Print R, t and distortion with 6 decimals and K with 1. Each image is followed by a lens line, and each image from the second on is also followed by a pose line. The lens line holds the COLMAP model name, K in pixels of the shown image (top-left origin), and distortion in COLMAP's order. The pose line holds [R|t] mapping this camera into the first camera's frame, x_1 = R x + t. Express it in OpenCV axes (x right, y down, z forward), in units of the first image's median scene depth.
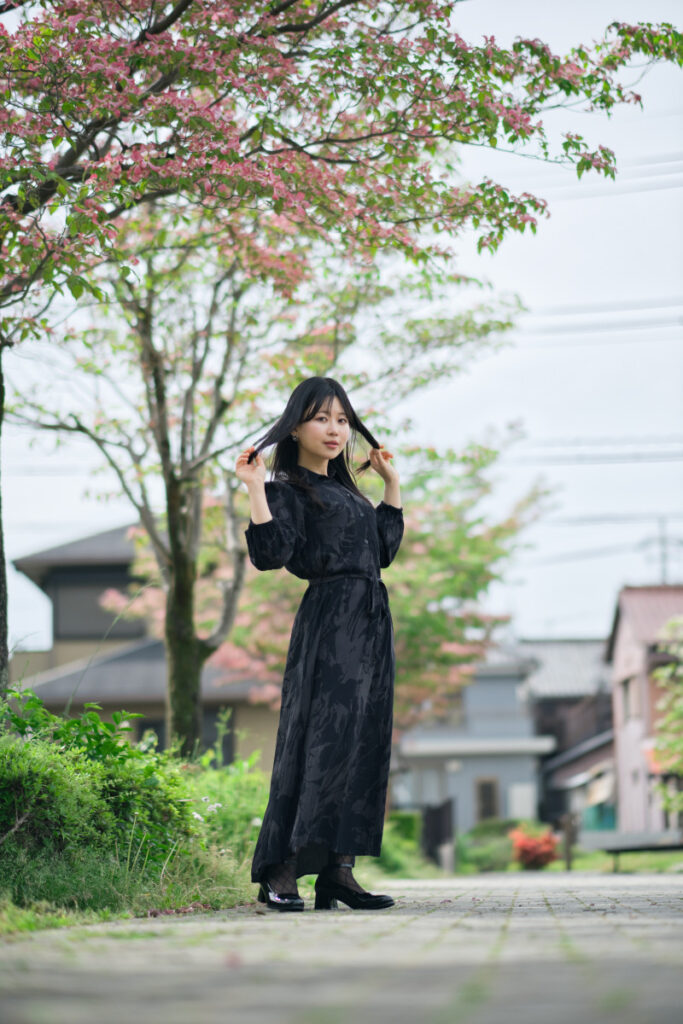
lens RADIAL K [[2453.5, 0, 288.4], [0, 2453.5, 512.0], [0, 0, 1]] dist [0.543704, -10.511570]
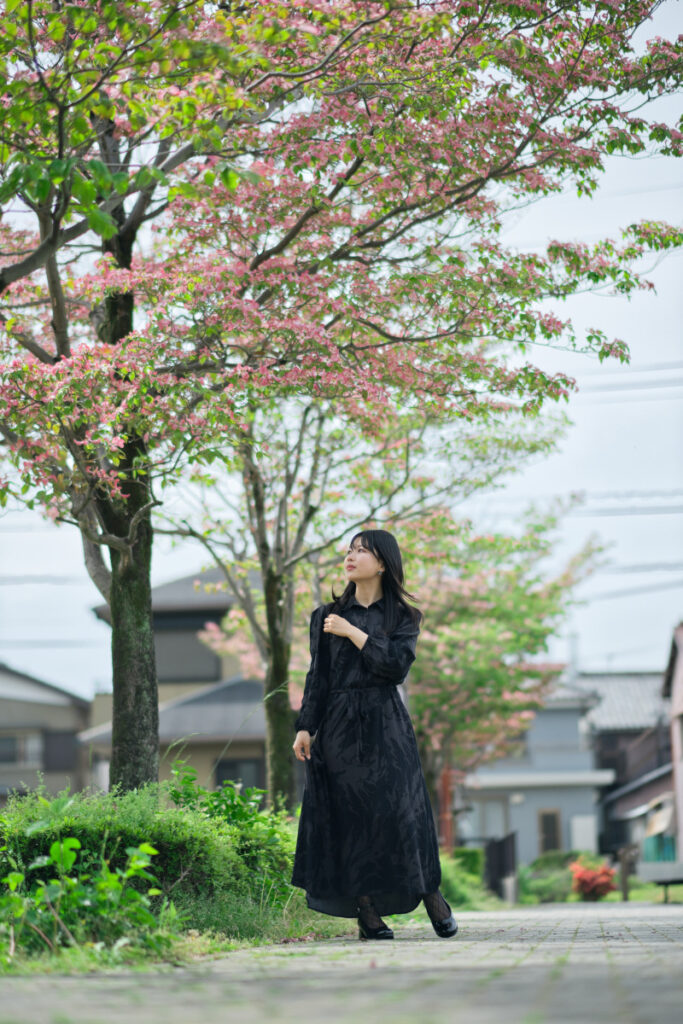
lens RADIAL K [[2480.9, 0, 341.5], [0, 2480.9, 512.0], [0, 0, 1]] dist [0.047126, -0.119571]
pose [[0.999964, -0.007680, -0.003652, -0.008132], [0.007640, 0.999910, -0.010990, -0.029936], [0.003736, 0.010962, 0.999933, -0.189551]]
